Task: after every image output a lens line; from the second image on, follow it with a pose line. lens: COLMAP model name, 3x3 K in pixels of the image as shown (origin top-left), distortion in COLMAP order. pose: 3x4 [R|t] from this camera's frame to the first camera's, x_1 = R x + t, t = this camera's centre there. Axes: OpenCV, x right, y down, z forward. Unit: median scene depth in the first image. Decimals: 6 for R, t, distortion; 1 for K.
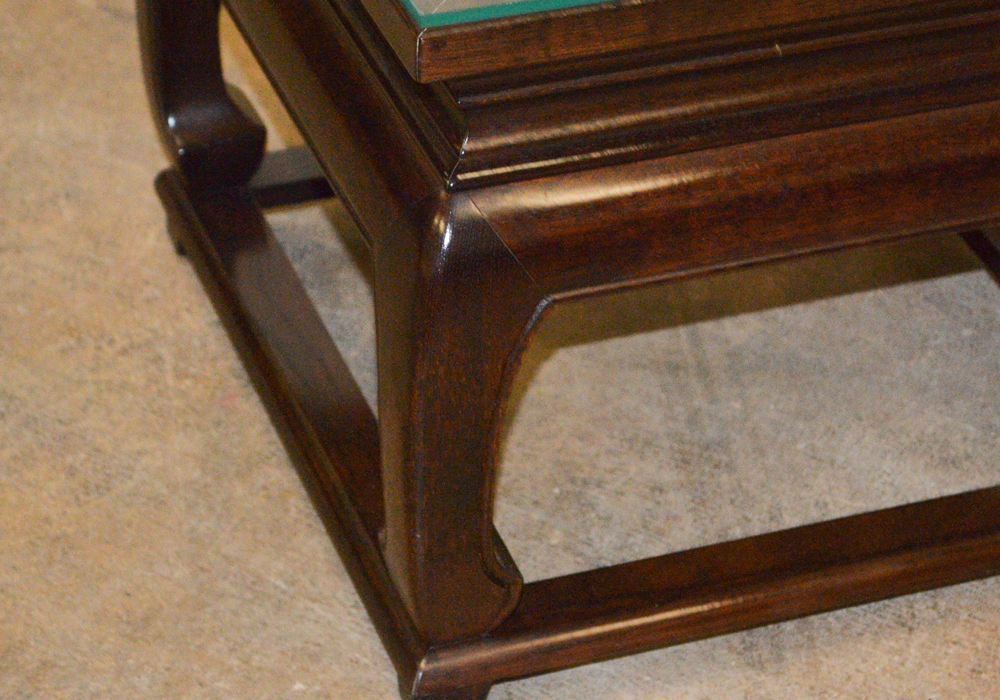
lens RADIAL K [[3238.6, 0, 500.0], [0, 3238.6, 350.0], [0, 0, 1]] dist [0.021441, 1.599420]
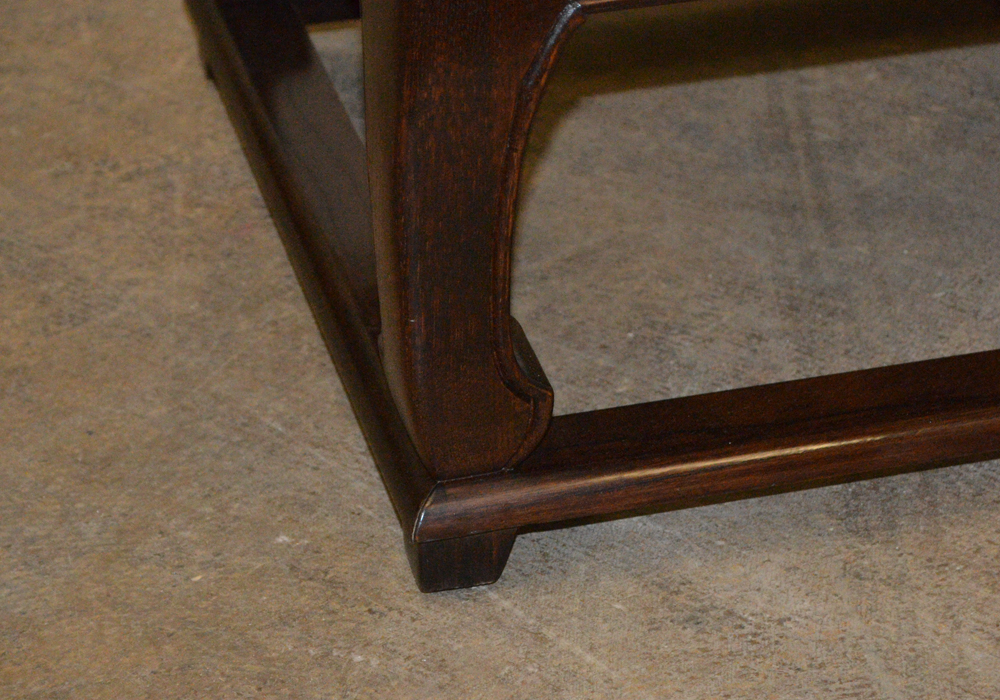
lens RADIAL K [[3238.6, 0, 500.0], [0, 3238.6, 350.0], [0, 0, 1]] dist [0.021441, 1.599420]
pose [[0.996619, 0.021957, -0.079173, 0.050073], [-0.025285, 0.998827, -0.041291, 0.082932], [0.078174, 0.043153, 0.996005, 0.191616]]
